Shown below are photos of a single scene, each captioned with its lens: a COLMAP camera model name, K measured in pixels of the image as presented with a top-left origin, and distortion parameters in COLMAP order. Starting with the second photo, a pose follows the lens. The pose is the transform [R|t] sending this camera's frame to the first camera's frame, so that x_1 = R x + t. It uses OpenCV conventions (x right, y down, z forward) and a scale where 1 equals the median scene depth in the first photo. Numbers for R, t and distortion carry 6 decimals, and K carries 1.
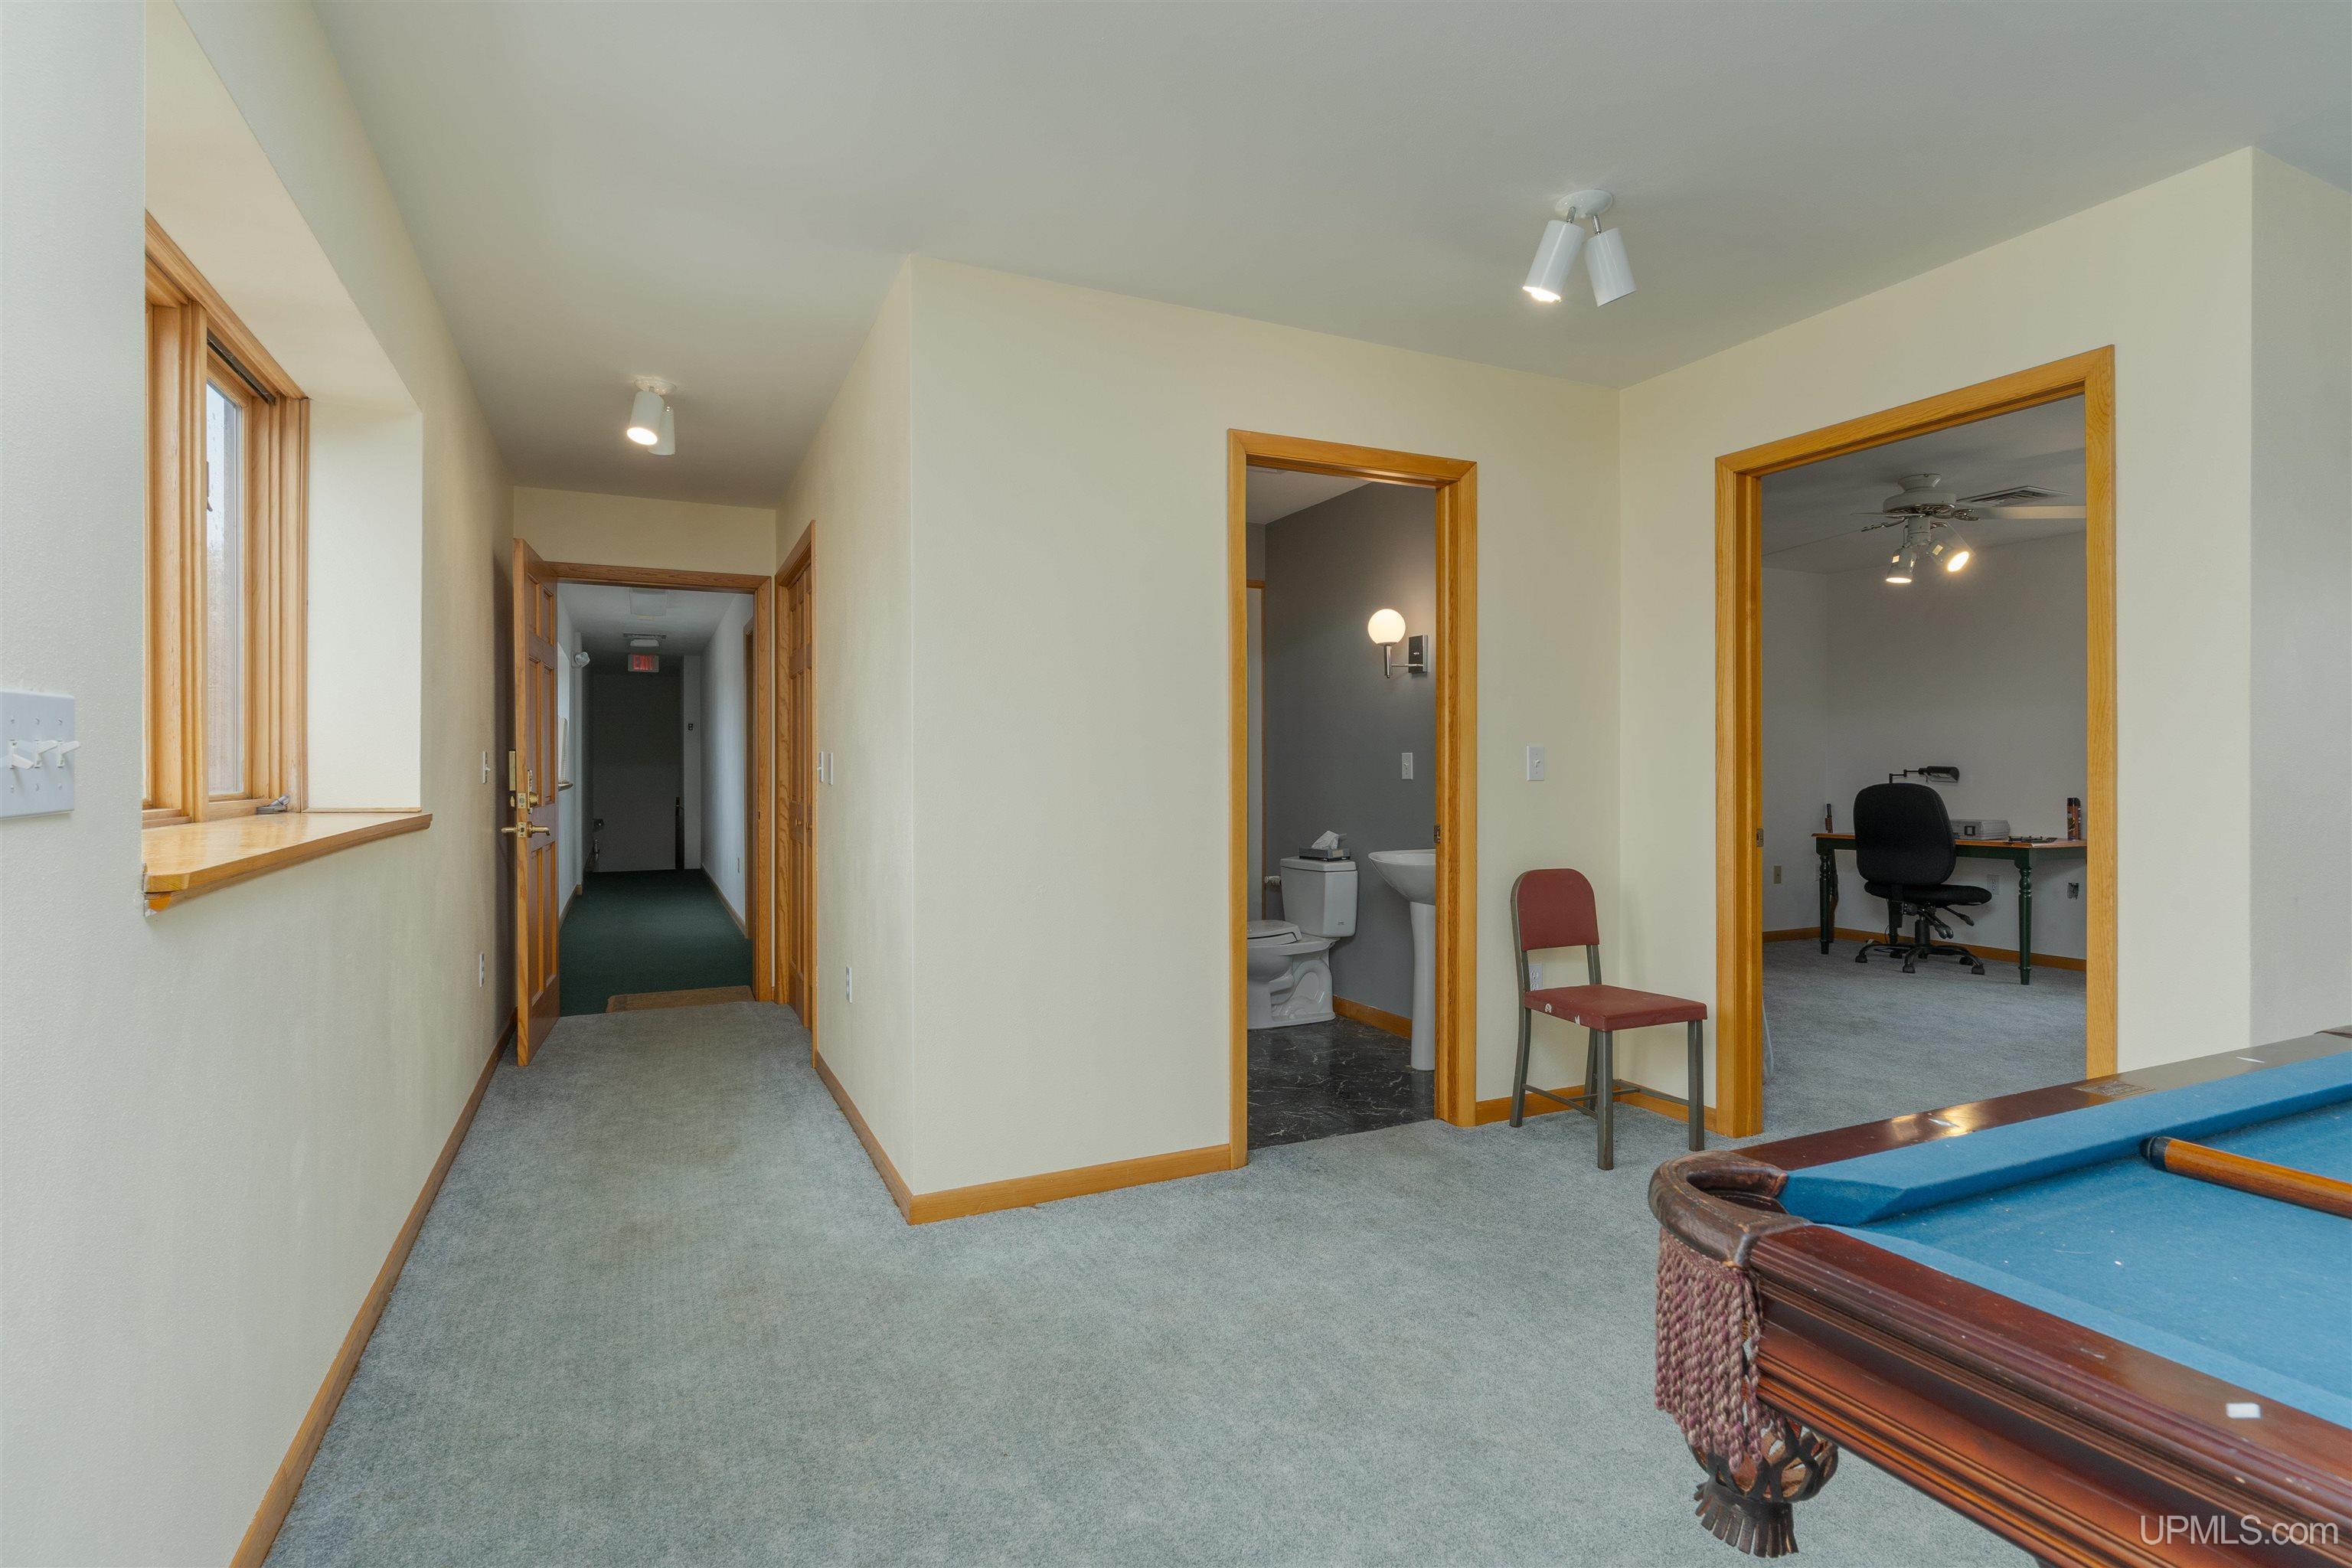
lens RADIAL K [[1134.7, 0, 1162.4], [0, 1134.7, 763.0], [0, 0, 1]] dist [0.004946, 0.000462]
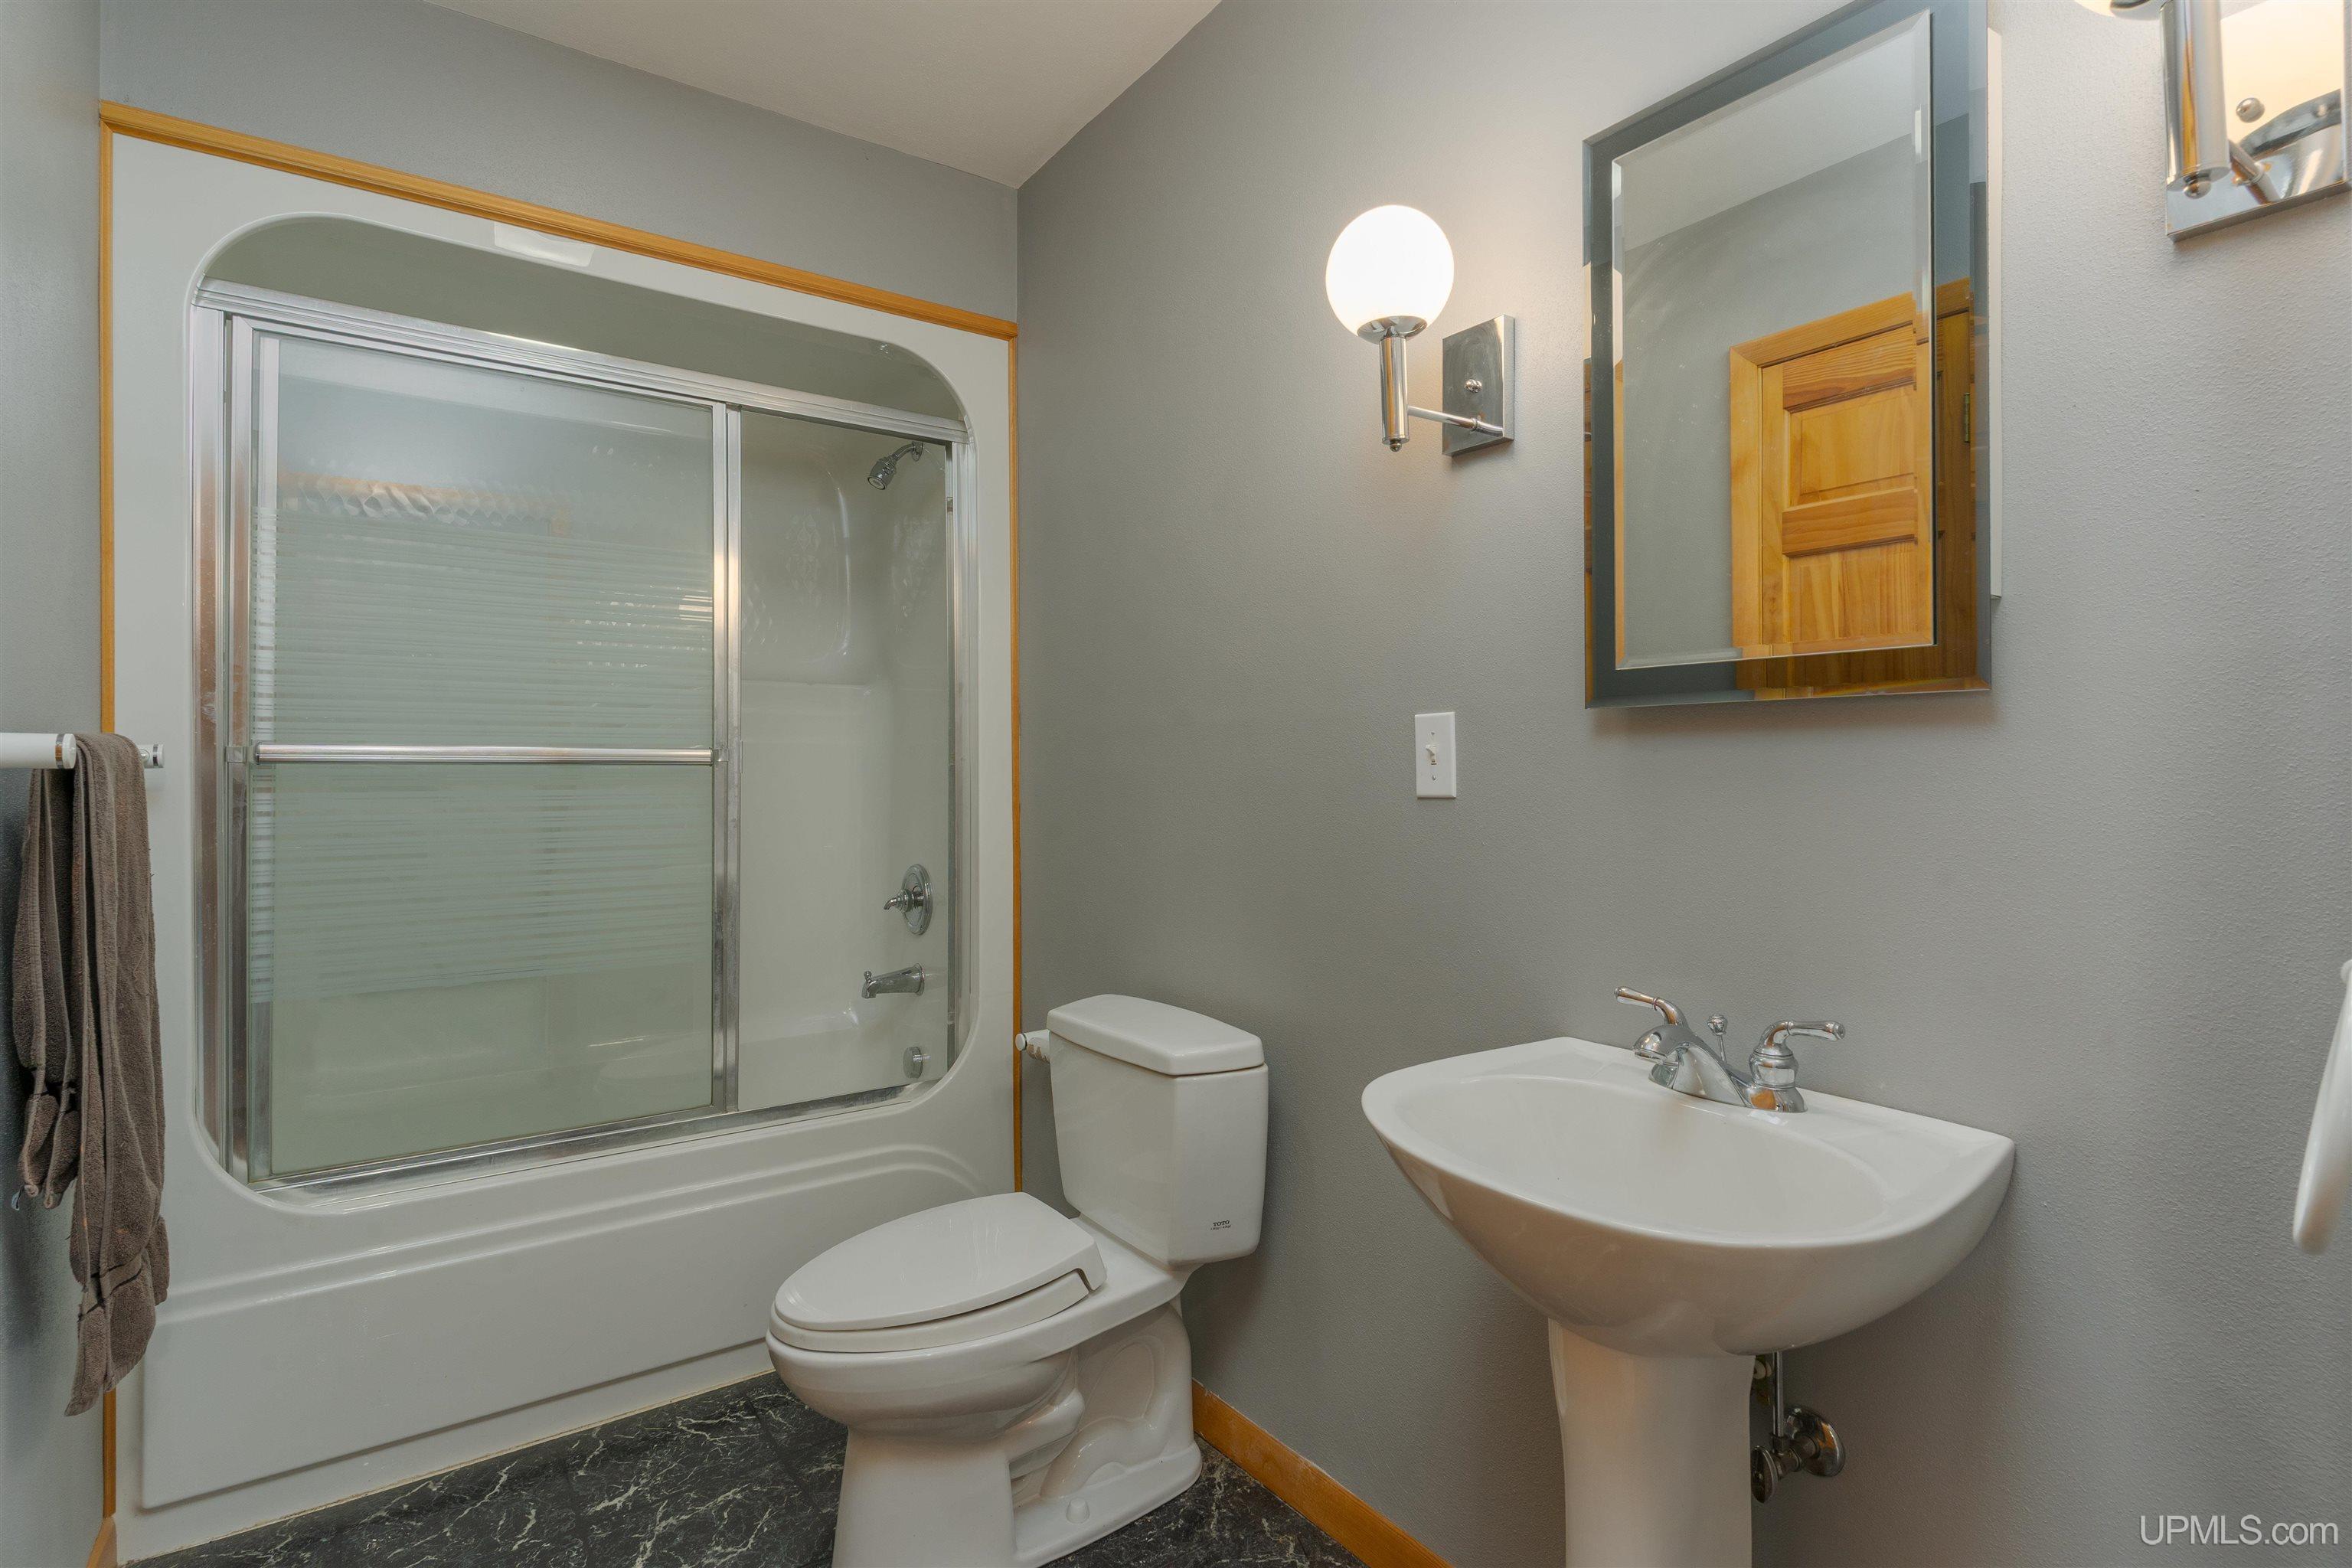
lens RADIAL K [[1134.7, 0, 1175.8], [0, 1134.7, 777.8], [0, 0, 1]] dist [0.004946, 0.000462]
pose [[0.984798, 0.000291, 0.173705, 0.086343], [-0.000117, 0.999999, -0.001009, 0.009537], [-0.173705, 0.000973, 0.984797, 0.674150]]
